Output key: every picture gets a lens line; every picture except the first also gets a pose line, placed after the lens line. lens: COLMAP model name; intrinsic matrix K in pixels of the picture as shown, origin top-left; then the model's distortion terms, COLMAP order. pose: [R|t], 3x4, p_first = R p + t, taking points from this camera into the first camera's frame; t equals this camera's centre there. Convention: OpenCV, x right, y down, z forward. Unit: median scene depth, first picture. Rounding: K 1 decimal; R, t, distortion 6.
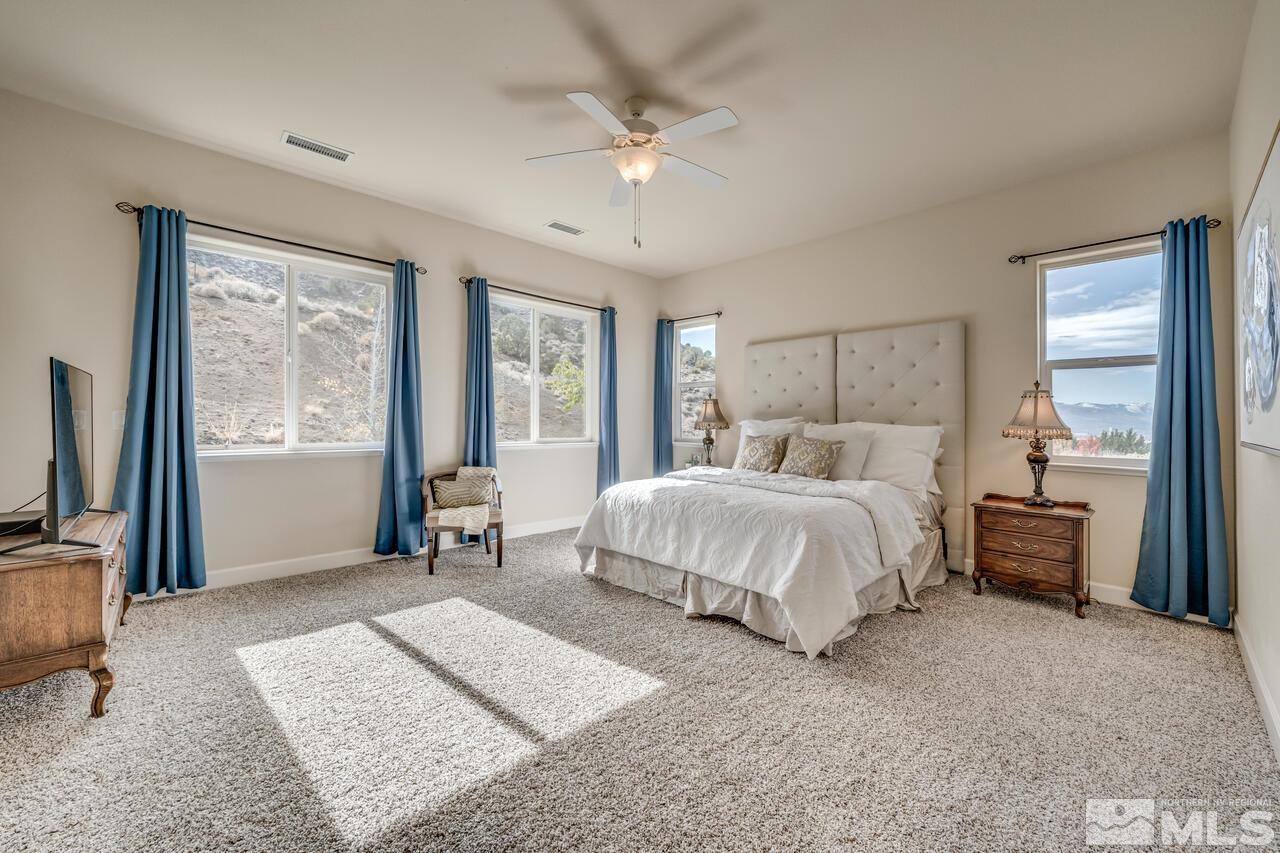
lens RADIAL K [[508.7, 0, 651.7], [0, 508.7, 420.8], [0, 0, 1]] dist [-0.002850, -0.000779]
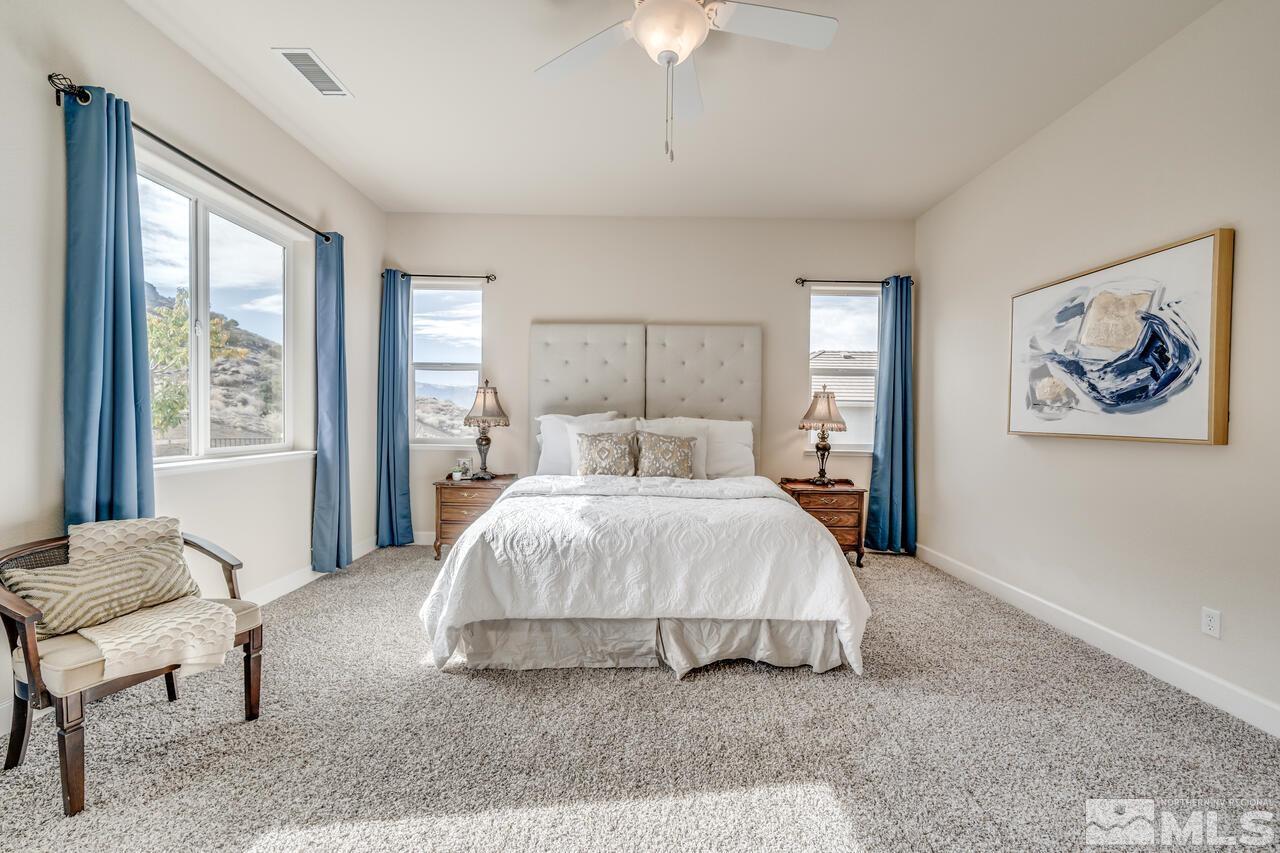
lens RADIAL K [[508.7, 0, 643.7], [0, 508.7, 426.3], [0, 0, 1]] dist [-0.002850, -0.000779]
pose [[0.691500, -0.016726, 0.722183, -0.434458], [-0.003769, 0.999635, 0.026760, -0.007407], [-0.722367, -0.021226, 0.691184, 0.449840]]
